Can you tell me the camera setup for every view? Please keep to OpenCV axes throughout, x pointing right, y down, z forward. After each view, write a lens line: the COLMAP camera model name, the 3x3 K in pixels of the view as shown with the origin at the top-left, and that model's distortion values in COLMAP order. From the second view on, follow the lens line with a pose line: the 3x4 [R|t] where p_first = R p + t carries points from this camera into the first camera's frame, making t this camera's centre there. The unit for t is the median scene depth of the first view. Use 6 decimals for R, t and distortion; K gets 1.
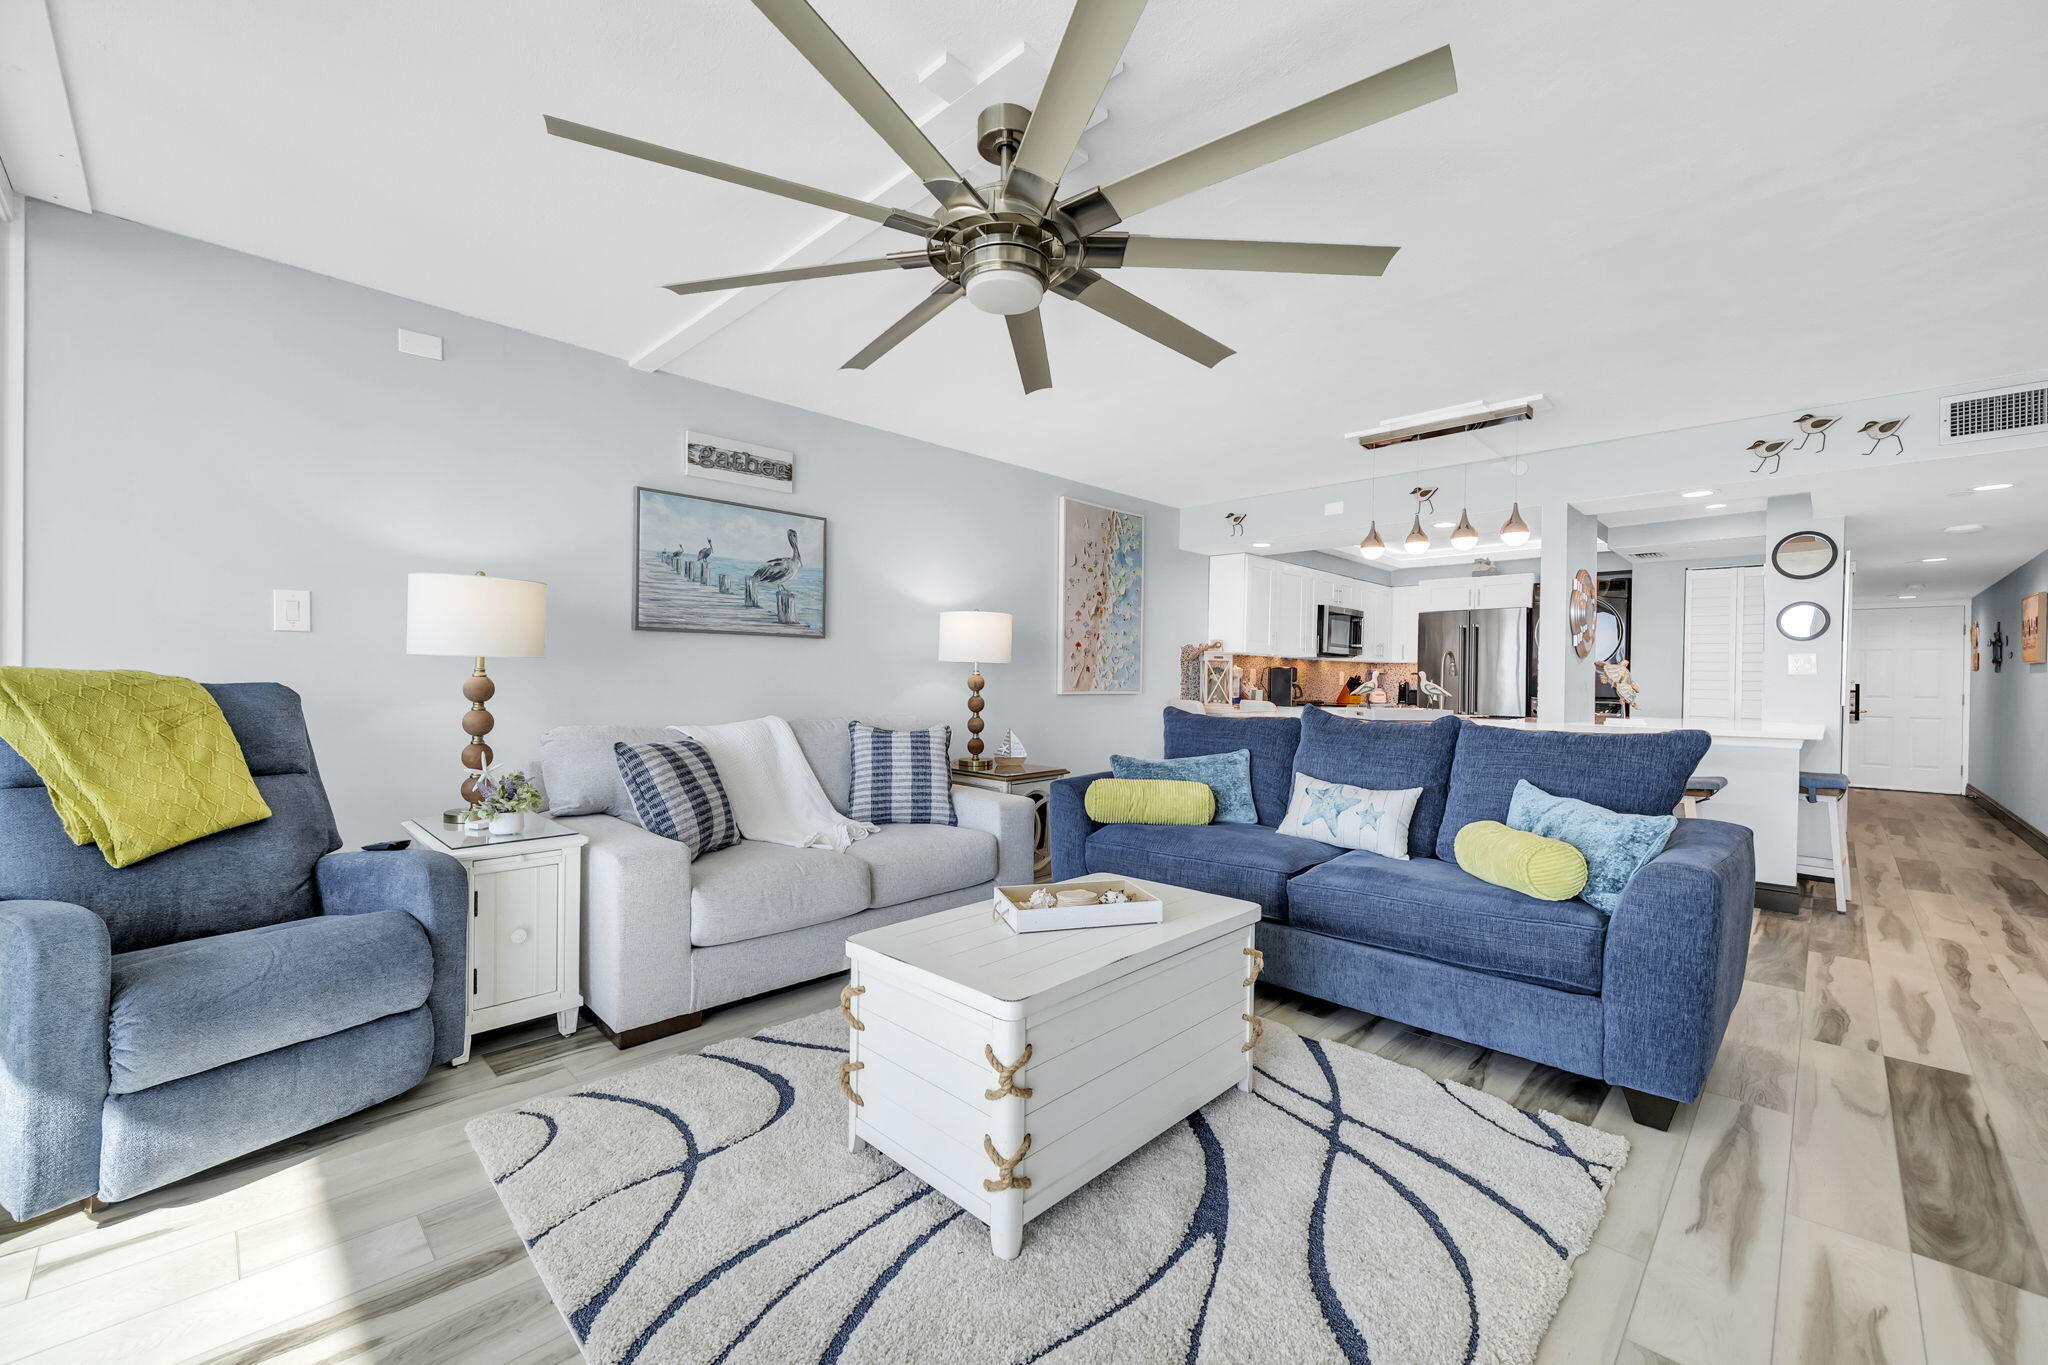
lens RADIAL K [[819.6, 0, 1024.0], [0, 819.6, 682.5], [0, 0, 1]] dist [0.000014, 0.000144]
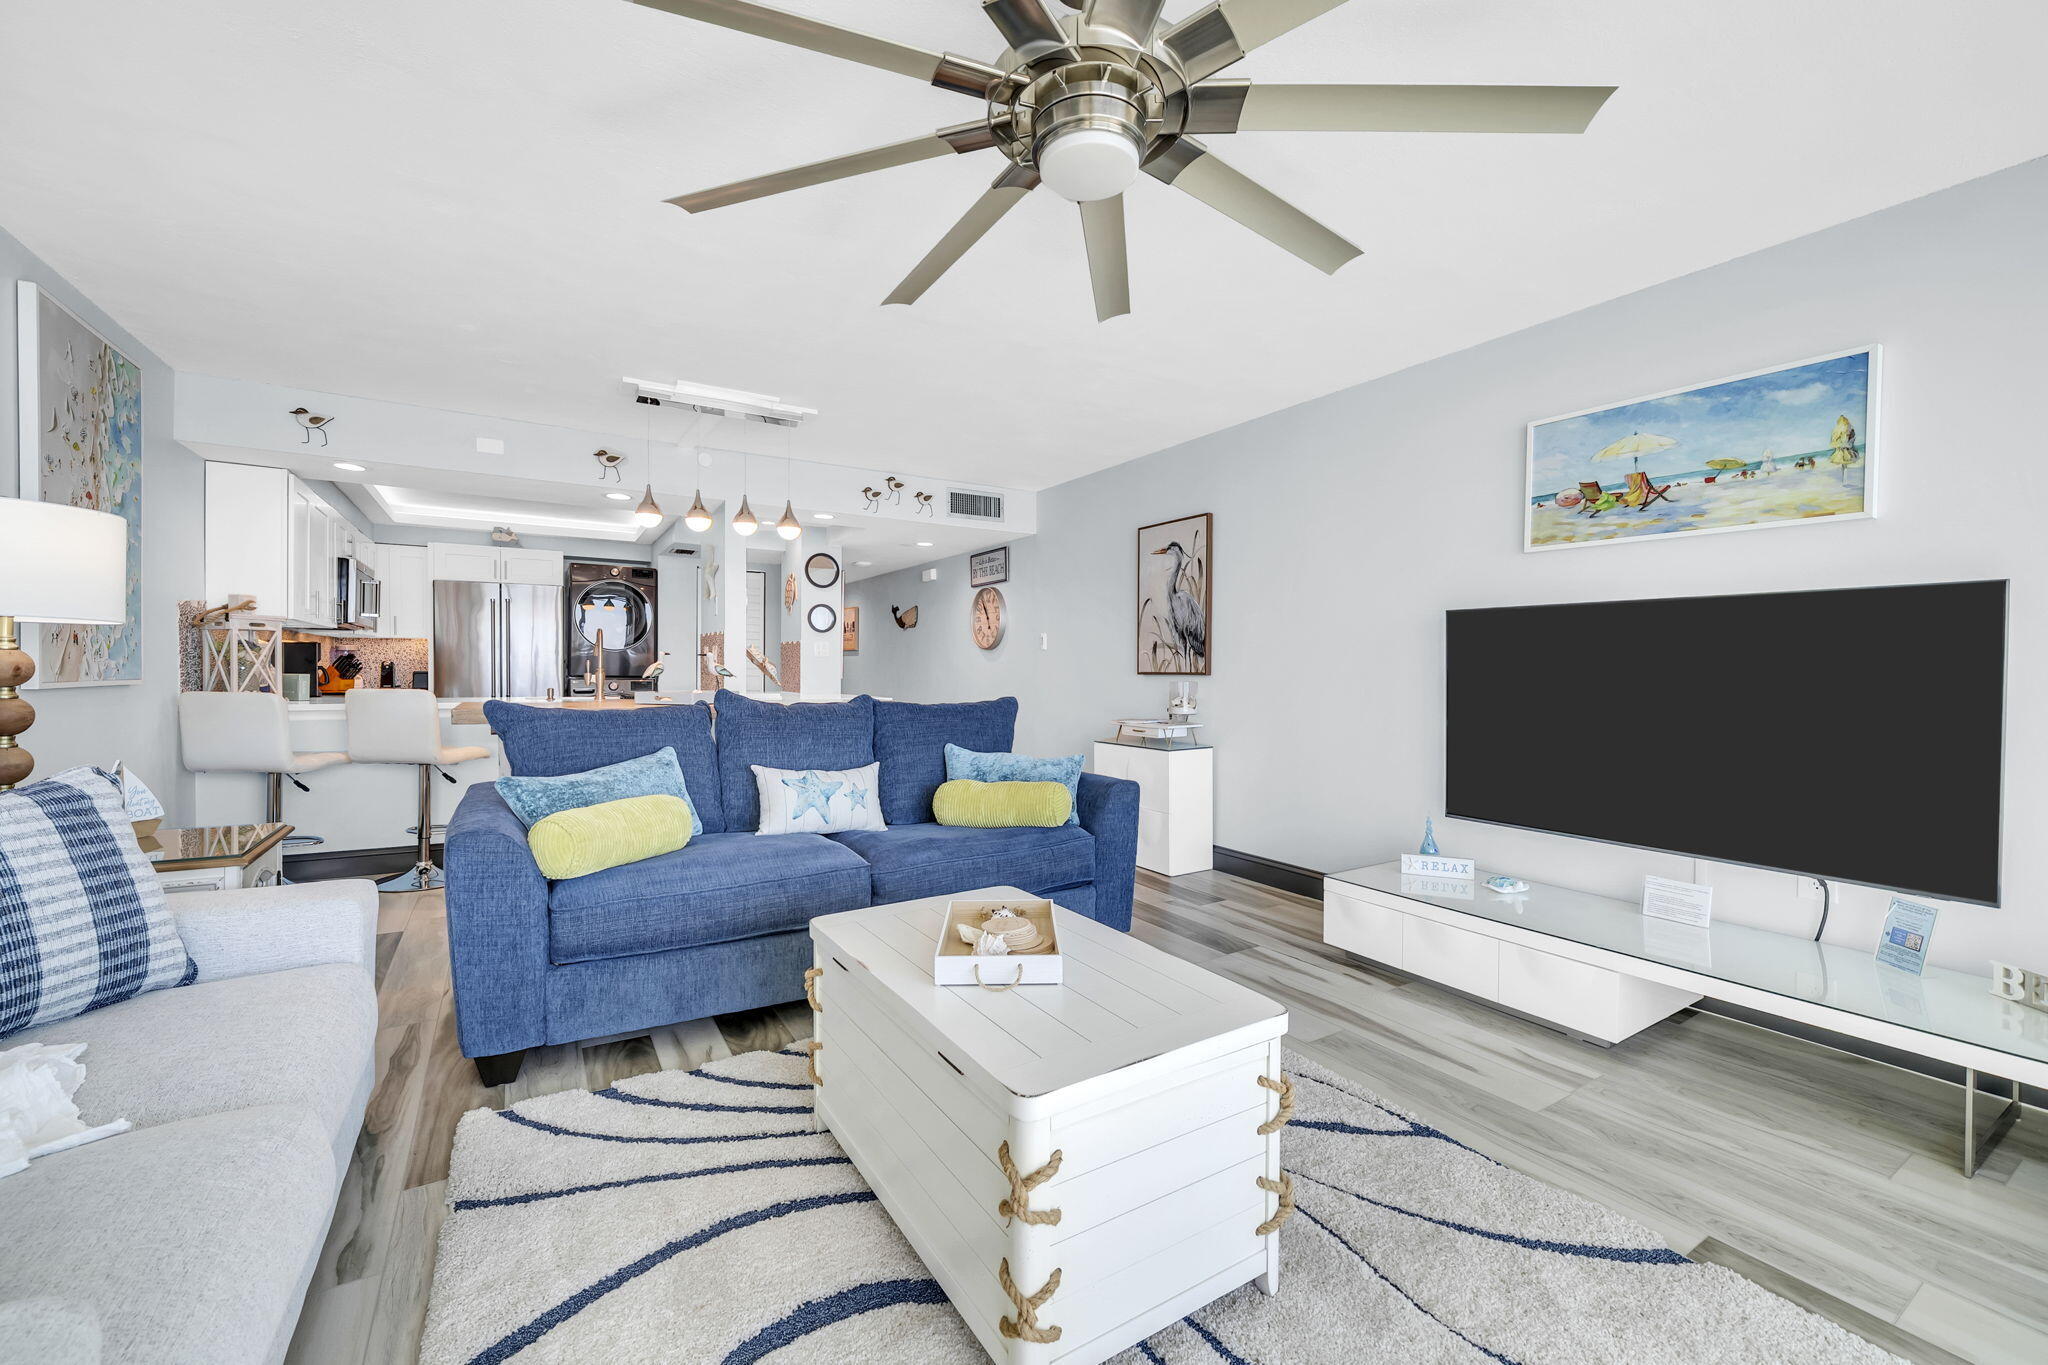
lens RADIAL K [[825.2, 0, 1025.6], [0, 825.2, 669.4], [0, 0, 1]] dist [-0.001552, -0.000224]
pose [[0.238032, -0.009868, 0.971207, -0.296869], [0.000800, 0.999950, 0.009964, -0.002042], [-0.971257, -0.001595, 0.238028, 0.316841]]
